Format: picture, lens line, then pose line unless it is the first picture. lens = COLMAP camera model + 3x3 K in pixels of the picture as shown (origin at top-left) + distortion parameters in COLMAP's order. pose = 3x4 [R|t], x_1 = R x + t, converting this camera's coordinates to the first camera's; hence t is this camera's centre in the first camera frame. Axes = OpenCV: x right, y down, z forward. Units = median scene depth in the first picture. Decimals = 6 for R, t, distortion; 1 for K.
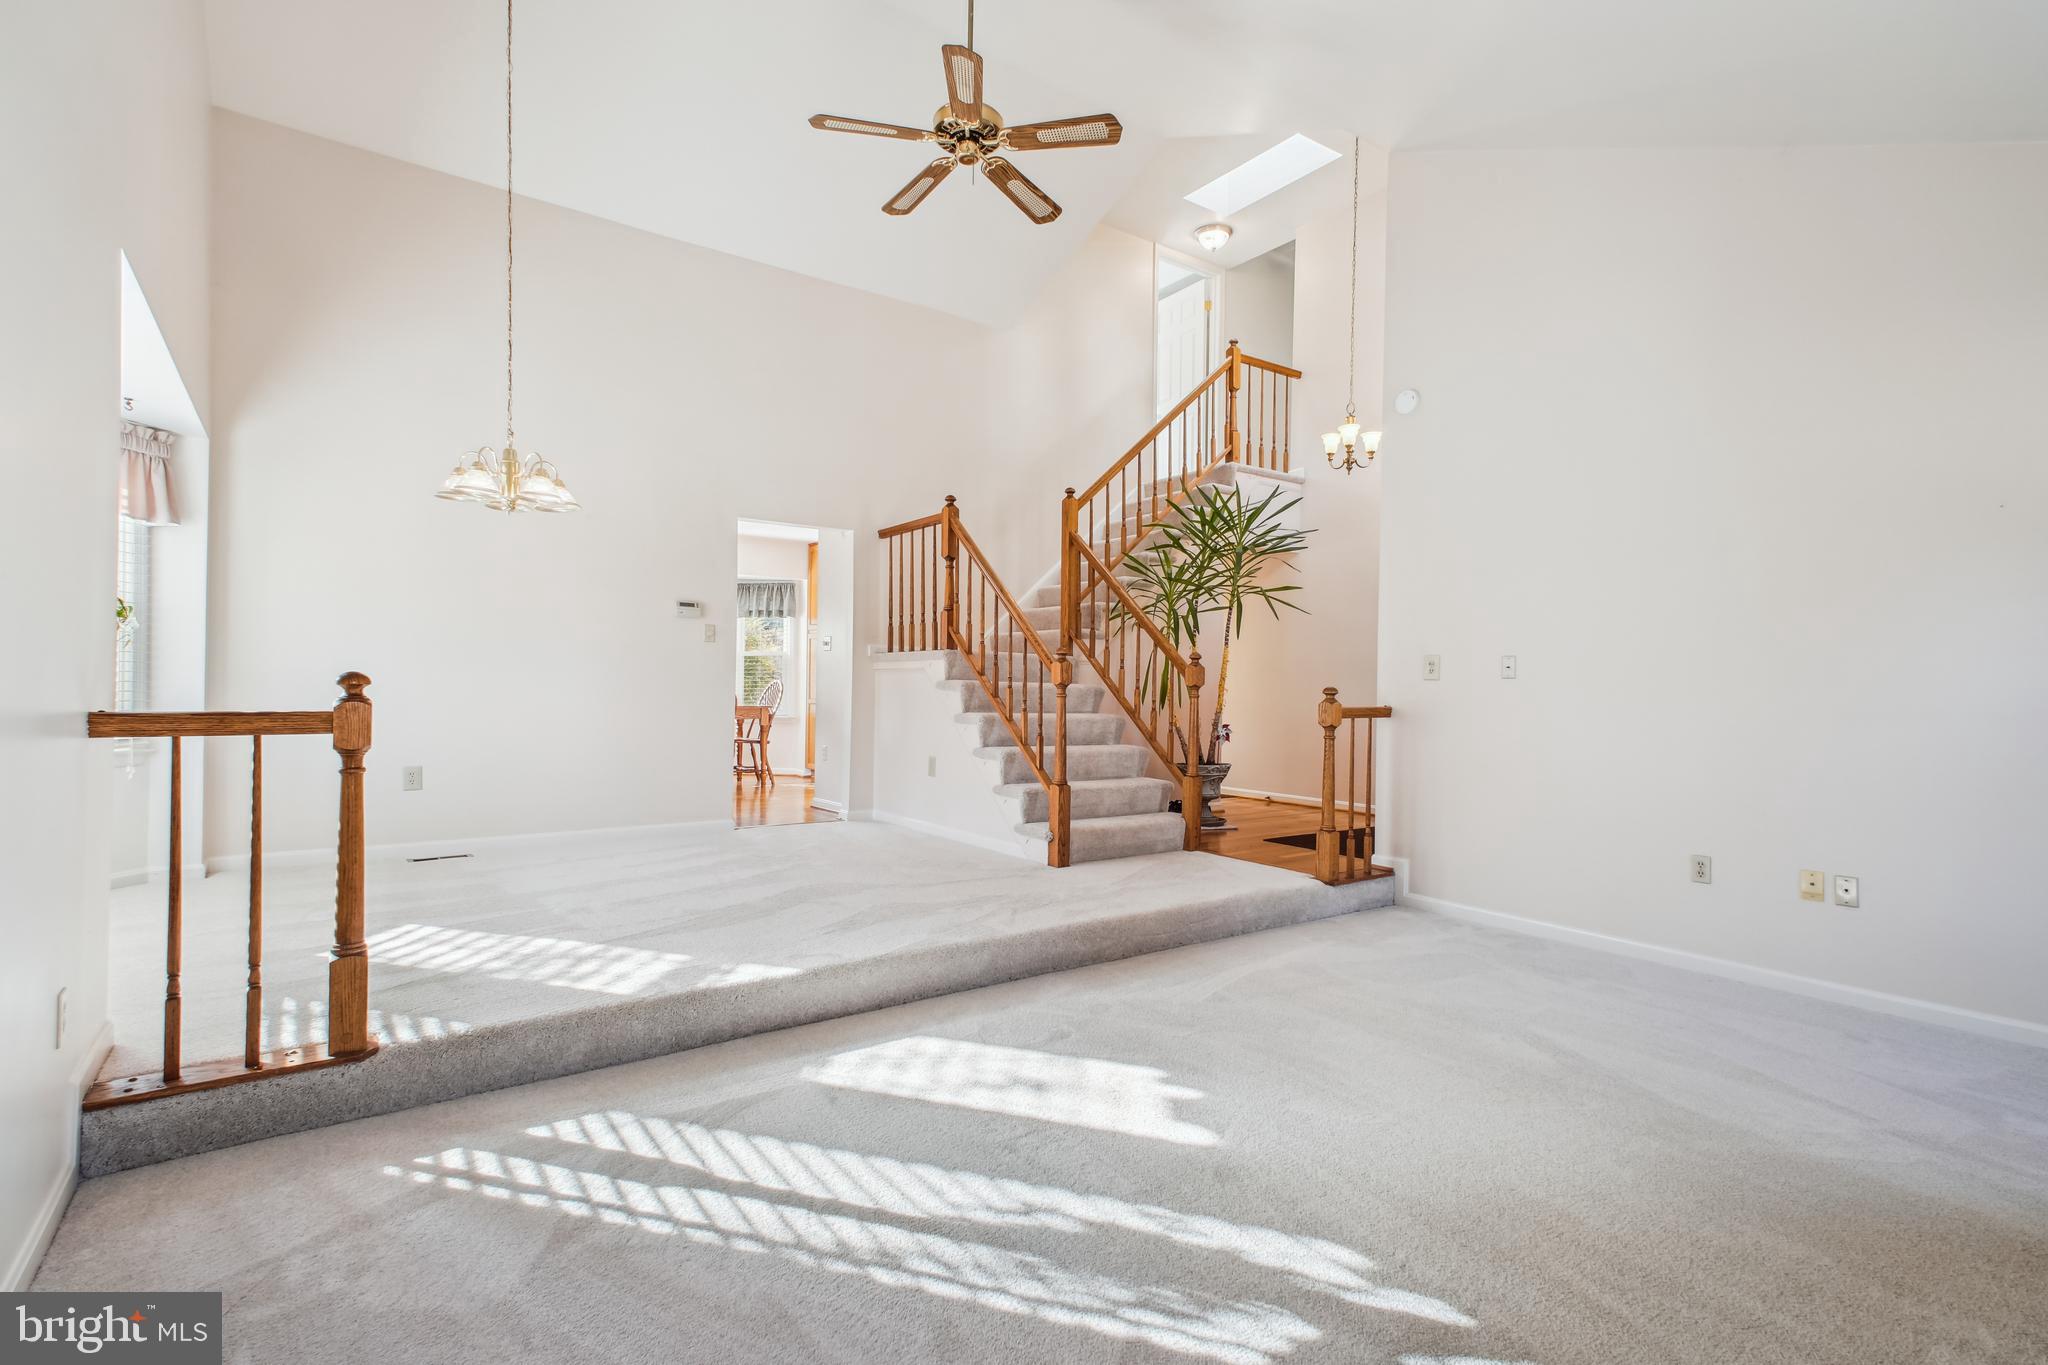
lens RADIAL K [[972.5, 0, 1027.9], [0, 972.5, 670.6], [0, 0, 1]] dist [0.034750, -0.011187]
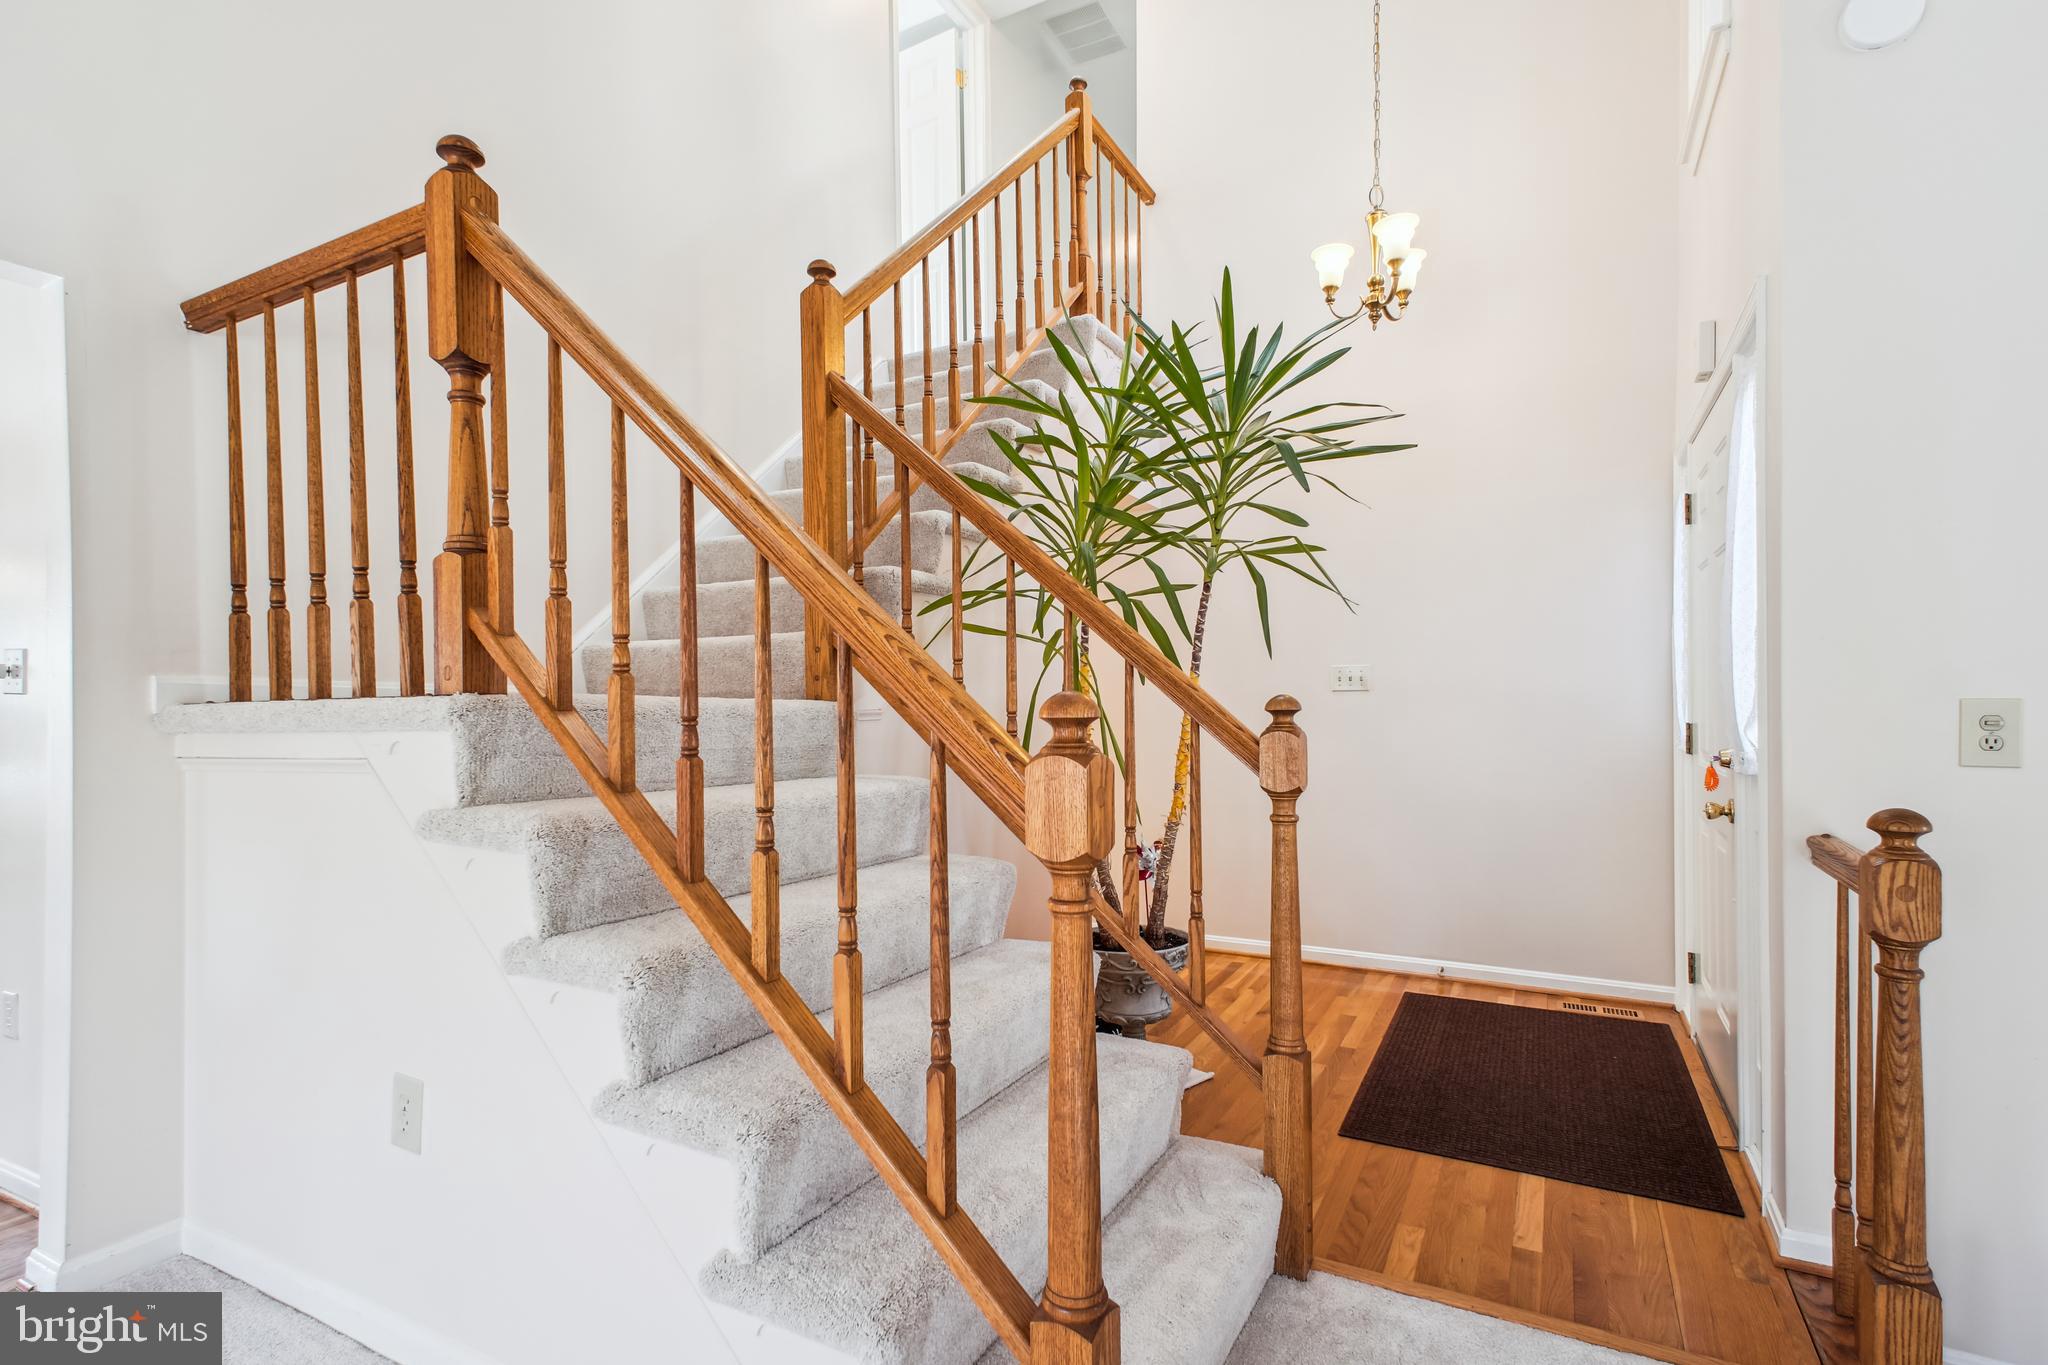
lens RADIAL K [[975.7, 0, 1028.5], [0, 975.7, 715.6], [0, 0, 1]] dist [0.036092, -0.012349]
pose [[0.900851, -0.023427, 0.433495, -0.058904], [0.014396, 0.999606, 0.024106, -0.019566], [-0.433889, -0.015475, 0.900833, 0.663620]]
